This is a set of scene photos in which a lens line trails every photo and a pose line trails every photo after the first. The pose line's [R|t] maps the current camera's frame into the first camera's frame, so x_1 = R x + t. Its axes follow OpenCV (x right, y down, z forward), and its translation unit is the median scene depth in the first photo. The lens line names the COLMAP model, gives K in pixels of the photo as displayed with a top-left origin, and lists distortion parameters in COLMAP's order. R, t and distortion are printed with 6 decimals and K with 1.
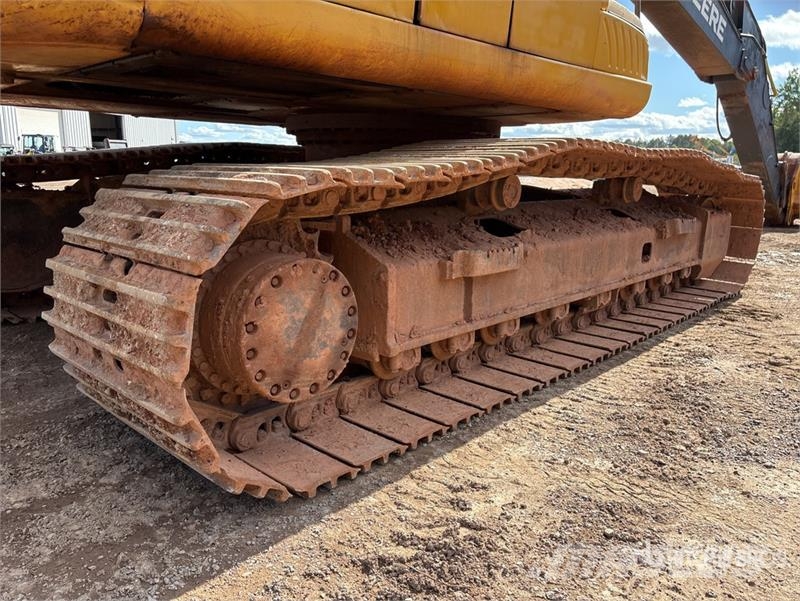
lens RADIAL K [[661.0, 0, 401.8], [0, 661.0, 297.4], [0, 0, 1]] dist [0.020909, 0.006739]
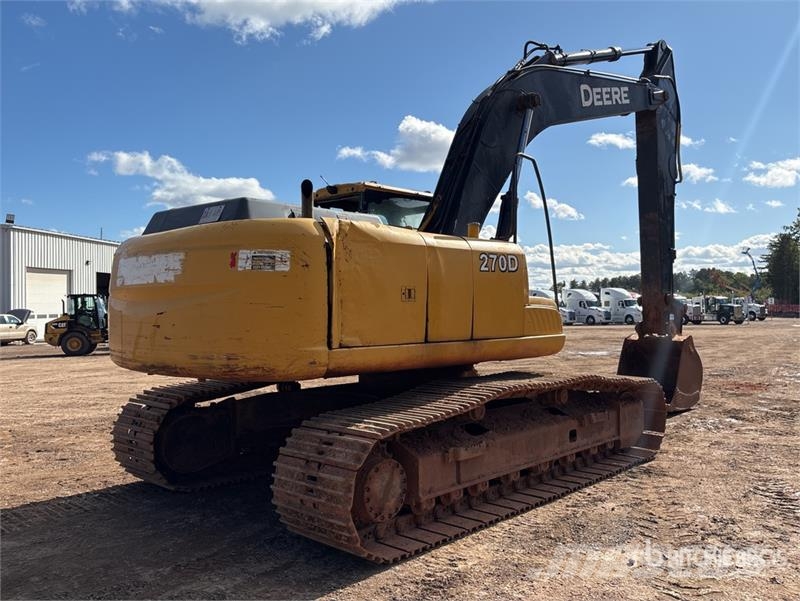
lens RADIAL K [[661.0, 0, 401.8], [0, 661.0, 297.4], [0, 0, 1]] dist [0.020909, 0.006739]
pose [[0.999394, -0.031634, -0.014520, -0.023579], [0.027378, 0.972014, -0.233320, -0.050271], [0.021495, 0.232781, 0.972291, -1.108621]]
